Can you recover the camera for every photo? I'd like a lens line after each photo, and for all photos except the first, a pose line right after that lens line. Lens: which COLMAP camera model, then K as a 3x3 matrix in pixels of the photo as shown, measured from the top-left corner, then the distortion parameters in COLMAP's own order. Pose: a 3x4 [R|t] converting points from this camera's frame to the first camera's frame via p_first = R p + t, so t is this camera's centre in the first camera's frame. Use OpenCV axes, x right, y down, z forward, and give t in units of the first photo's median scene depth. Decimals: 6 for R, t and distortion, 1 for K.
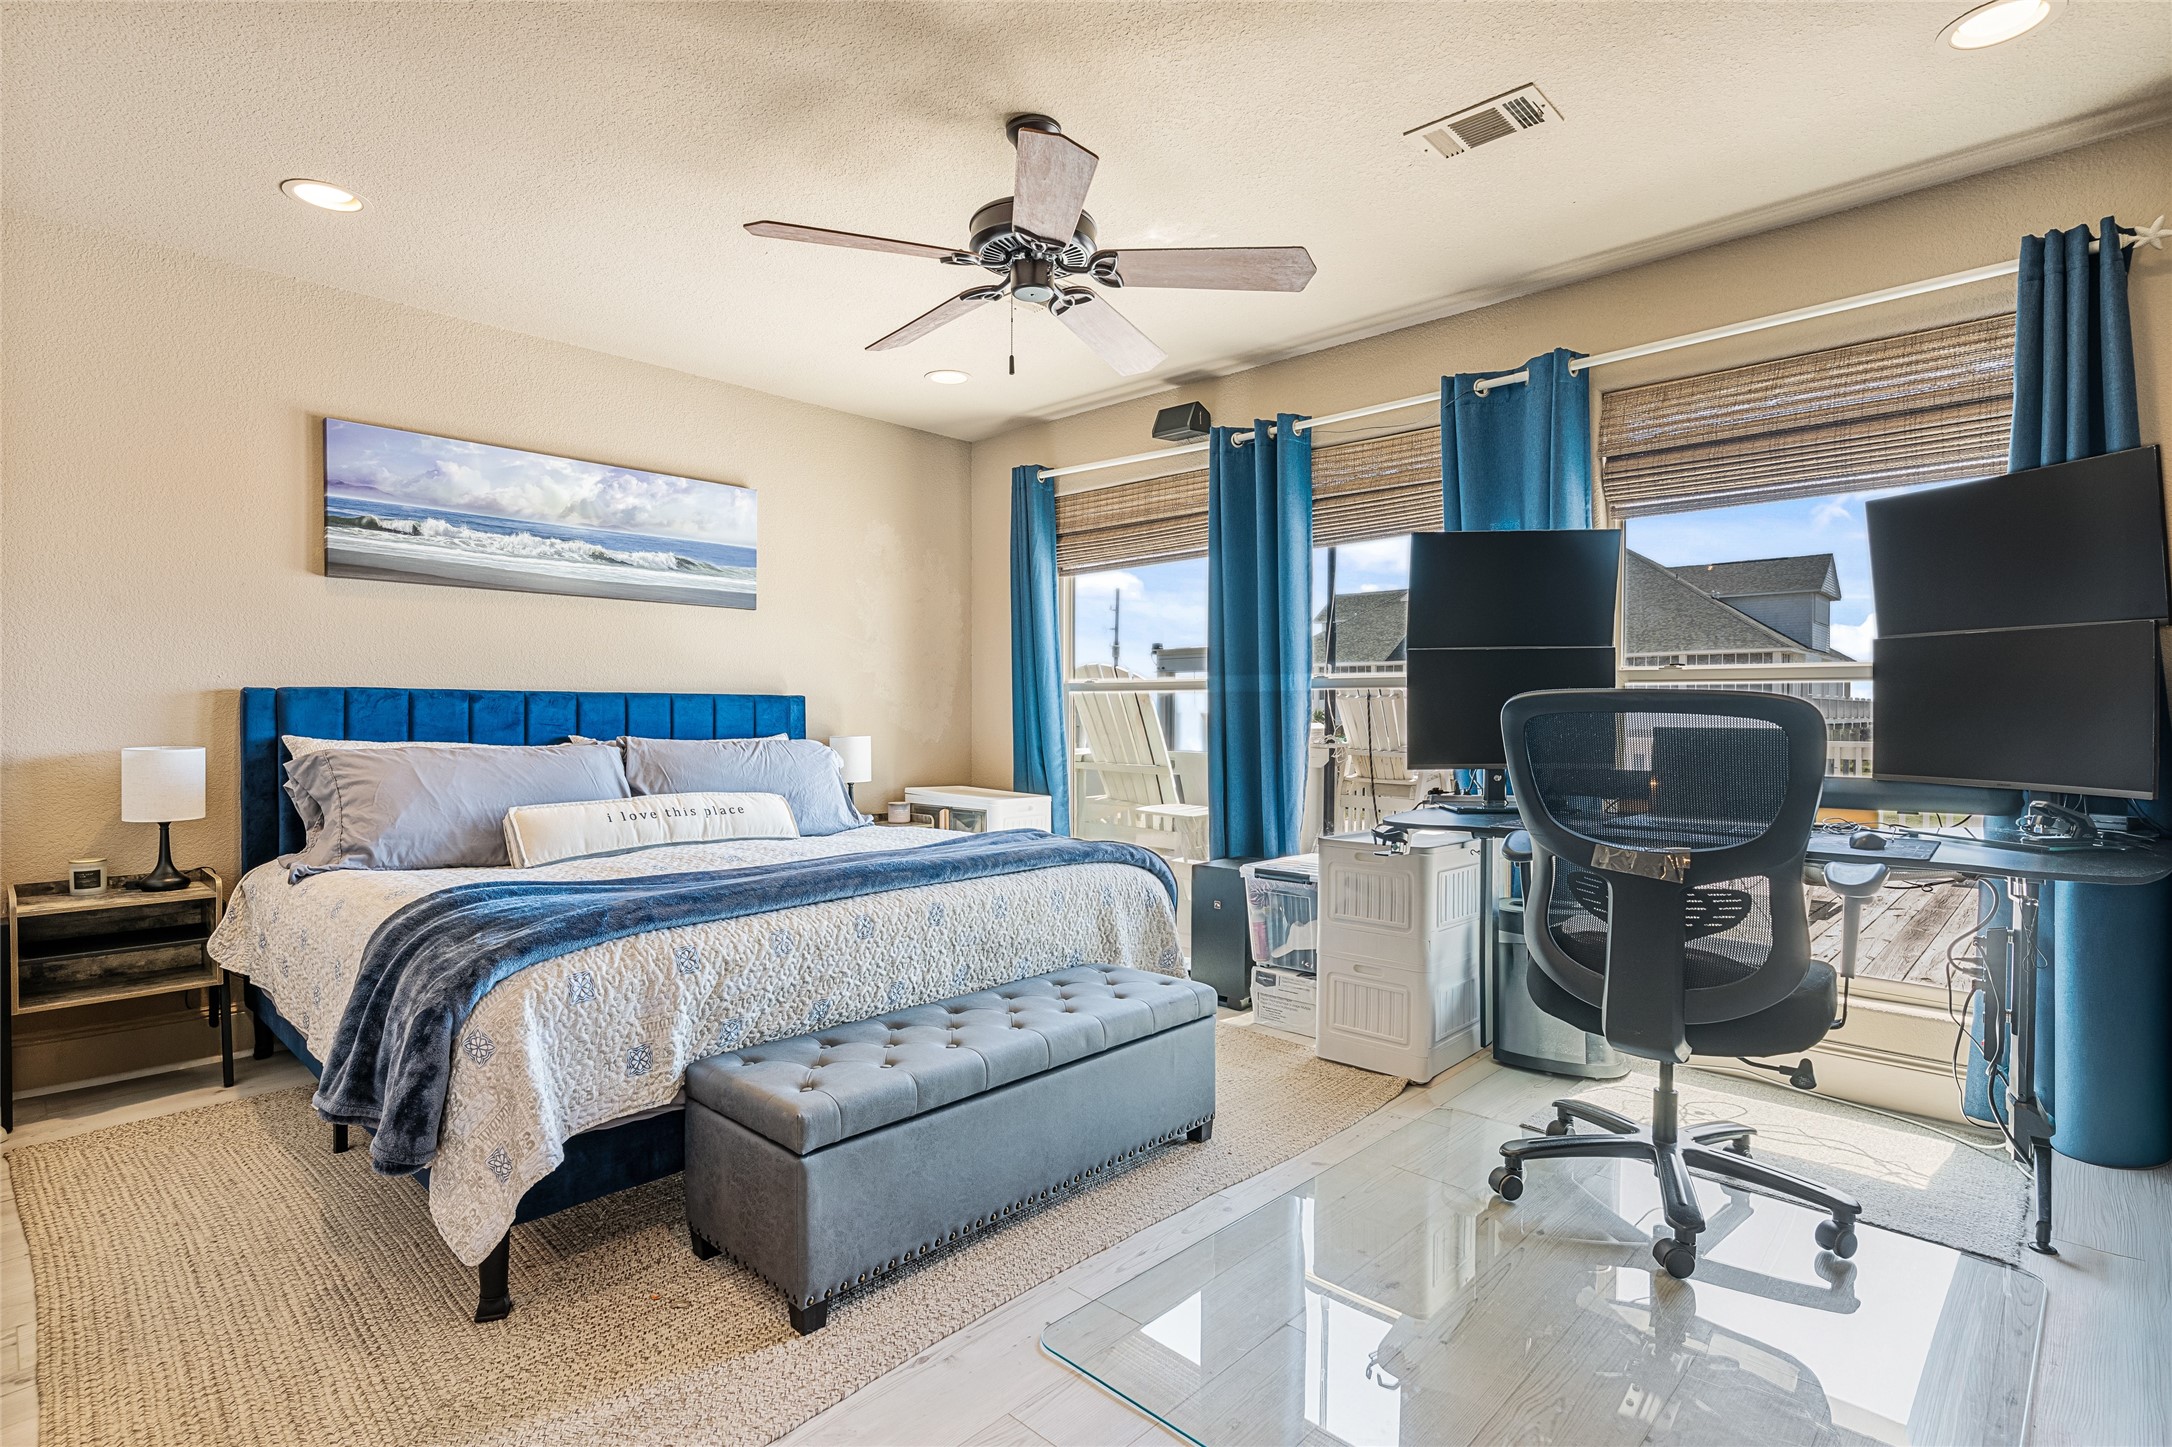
lens RADIAL K [[1070.7, 0, 1086.9], [0, 1070.7, 717.8], [0, 0, 1]] dist [0.012635, -0.000702]
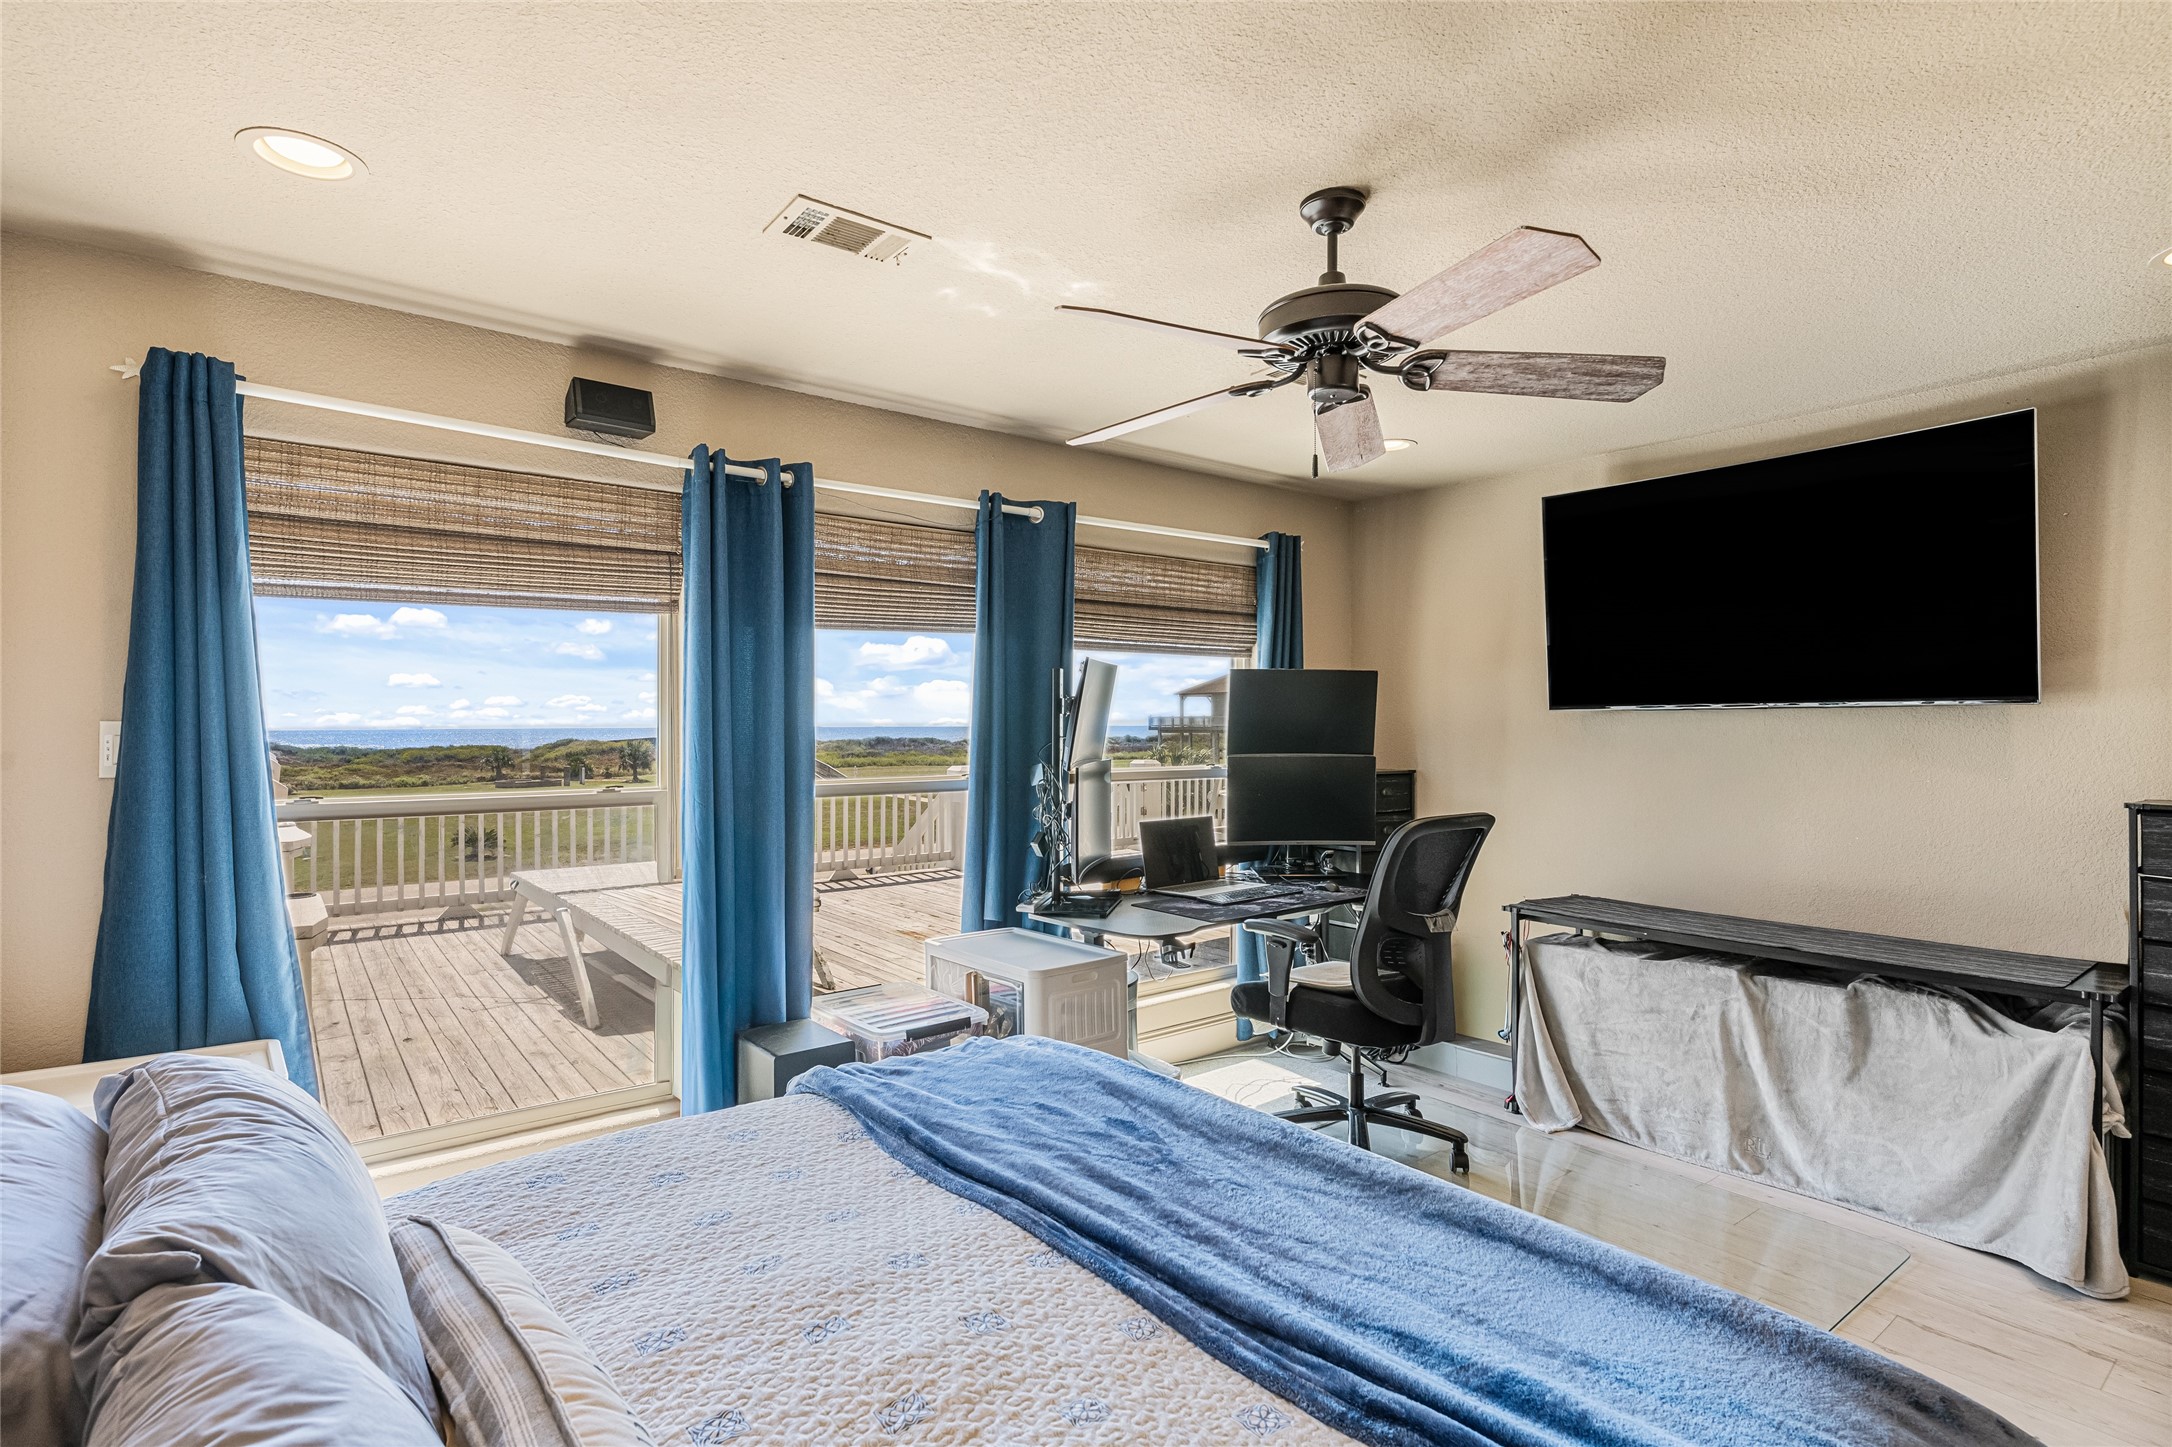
lens RADIAL K [[1070.7, 0, 1085.5], [0, 1070.7, 732.8], [0, 0, 1]] dist [0.012635, -0.000702]
pose [[0.148409, -0.002234, 0.988923, -0.588969], [0.014014, 0.999902, 0.000155, -0.074914], [-0.988827, 0.013836, 0.148426, 0.668780]]
